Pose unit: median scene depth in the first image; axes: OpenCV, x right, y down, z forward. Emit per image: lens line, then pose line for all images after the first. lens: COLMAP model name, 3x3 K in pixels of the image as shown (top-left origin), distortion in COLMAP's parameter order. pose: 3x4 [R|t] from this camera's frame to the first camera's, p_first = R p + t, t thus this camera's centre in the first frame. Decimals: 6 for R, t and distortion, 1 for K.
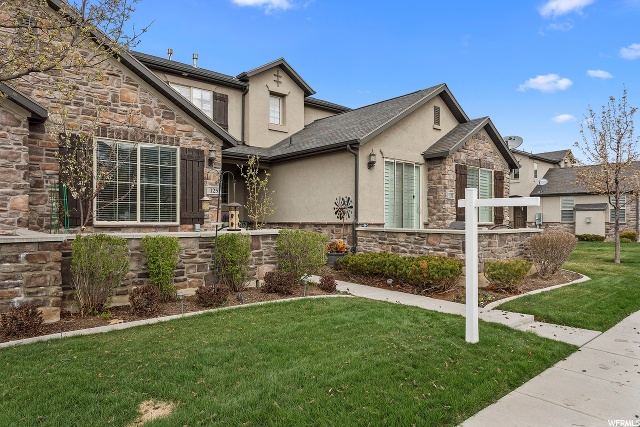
lens RADIAL K [[407.3, 0, 320.0], [0, 407.3, 213.5], [0, 0, 1]] dist [0.005593, 0.001175]
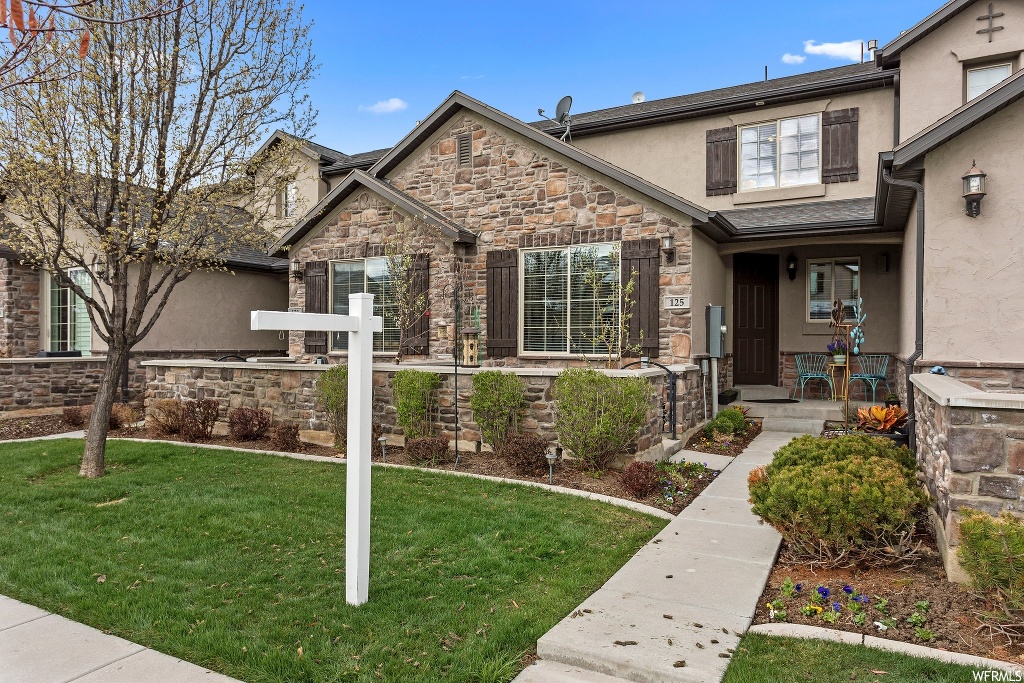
lens RADIAL K [[651.7, 0, 512.0], [0, 651.7, 341.5], [0, 0, 1]] dist [0.005593, 0.001175]
pose [[0.352465, -0.004318, -0.935815, 0.630344], [0.010958, 0.999940, -0.000487, -0.000645], [0.935761, -0.010083, 0.352491, 0.486364]]
